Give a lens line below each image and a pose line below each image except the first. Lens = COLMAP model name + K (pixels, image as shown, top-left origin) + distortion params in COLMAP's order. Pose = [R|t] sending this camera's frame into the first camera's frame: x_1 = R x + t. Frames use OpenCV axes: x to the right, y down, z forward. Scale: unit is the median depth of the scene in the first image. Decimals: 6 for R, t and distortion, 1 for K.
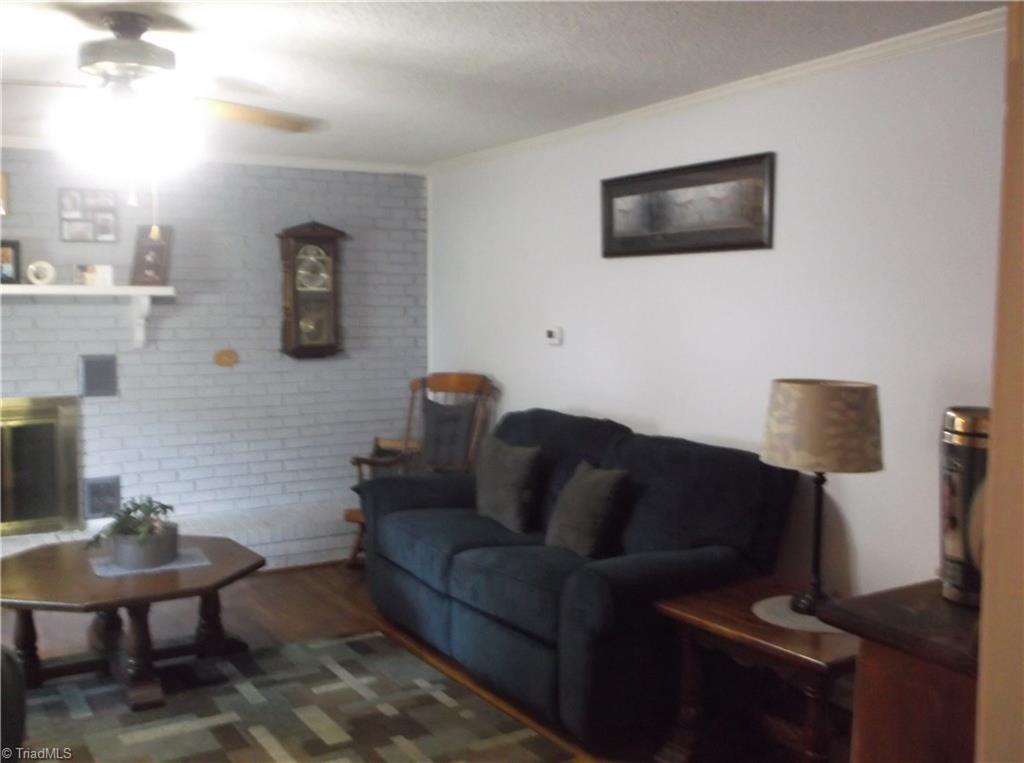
lens RADIAL K [[994.2, 0, 512.0], [0, 994.2, 381.5], [0, 0, 1]] dist [0.002415, 0.001696]
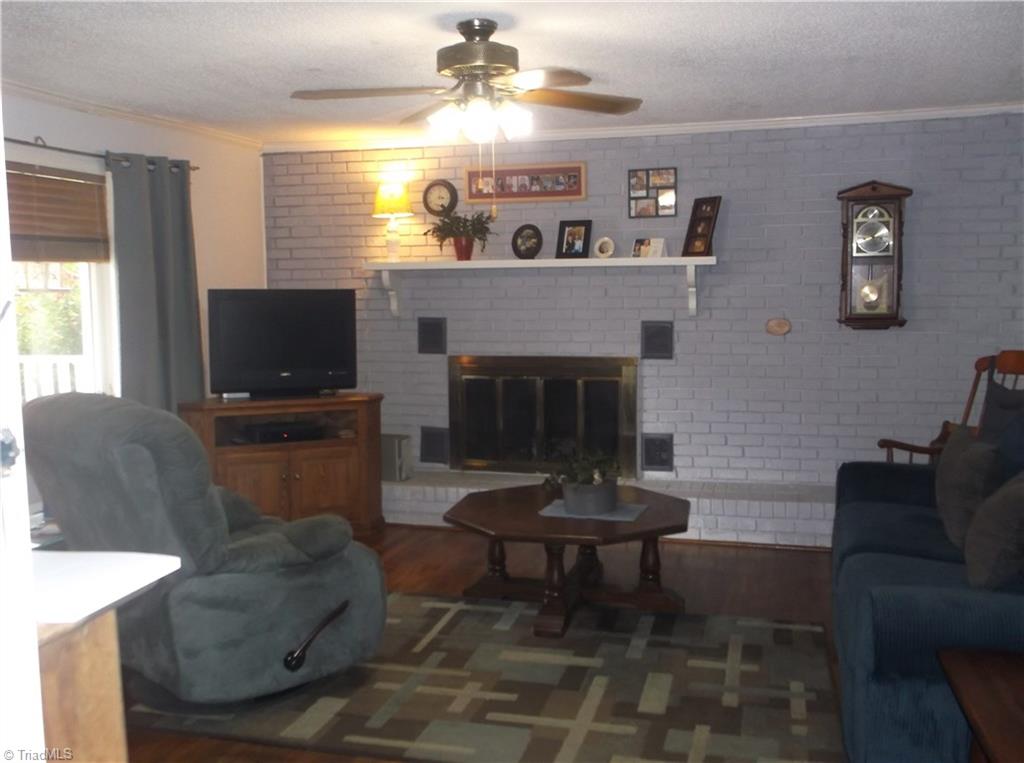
lens RADIAL K [[994.2, 0, 512.0], [0, 994.2, 381.5], [0, 0, 1]] dist [0.002415, 0.001696]
pose [[0.698711, 0.062097, -0.712704, 0.256477], [-0.040719, 0.998063, 0.047040, -0.005548], [0.714245, -0.003847, 0.699885, 0.126511]]
